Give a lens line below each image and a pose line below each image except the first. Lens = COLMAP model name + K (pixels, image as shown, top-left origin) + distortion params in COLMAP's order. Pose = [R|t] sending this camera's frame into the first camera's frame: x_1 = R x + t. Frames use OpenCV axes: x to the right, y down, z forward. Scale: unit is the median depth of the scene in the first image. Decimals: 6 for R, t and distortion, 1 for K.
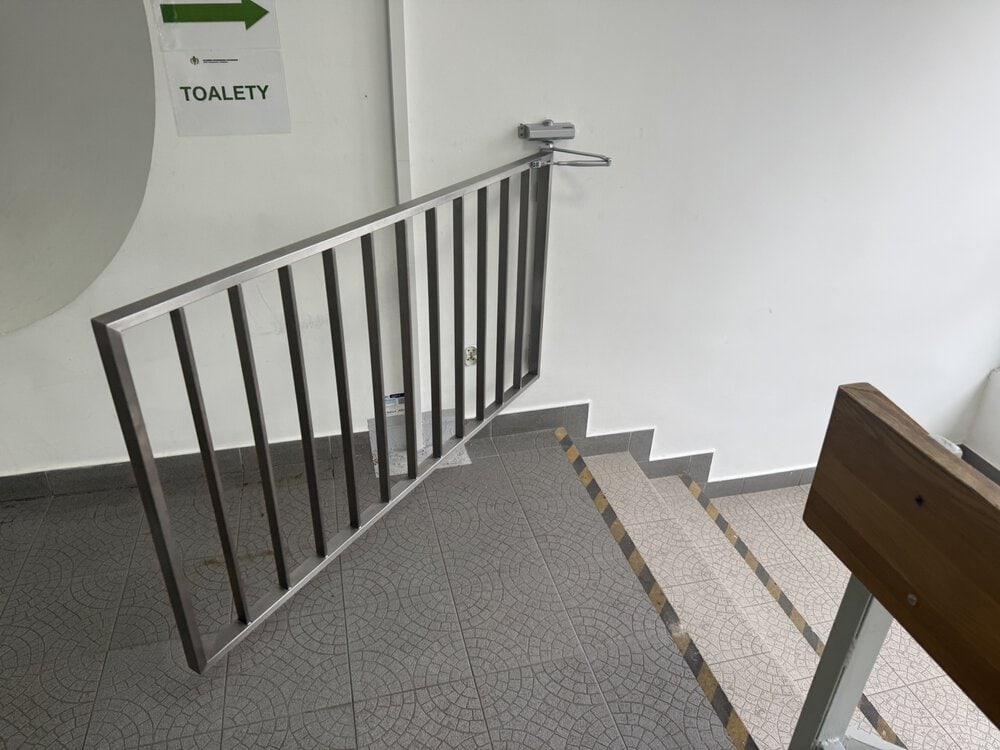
lens RADIAL K [[699.9, 0, 496.4], [0, 699.9, 363.8], [0, 0, 1]] dist [0.074877, -0.187221]
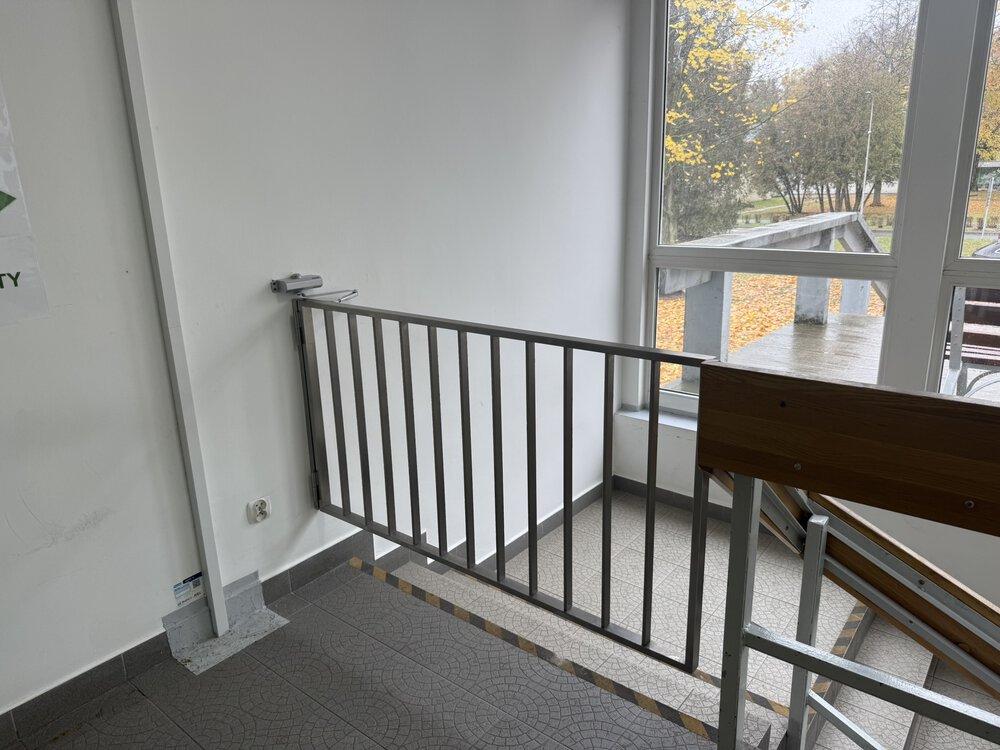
lens RADIAL K [[699.9, 0, 496.4], [0, 699.9, 363.8], [0, 0, 1]] dist [0.074877, -0.187221]
pose [[0.799281, -0.191661, 0.569576, -0.337026], [0.322472, 0.936558, -0.137372, 0.042772], [-0.507112, 0.293471, 0.810378, -0.022138]]
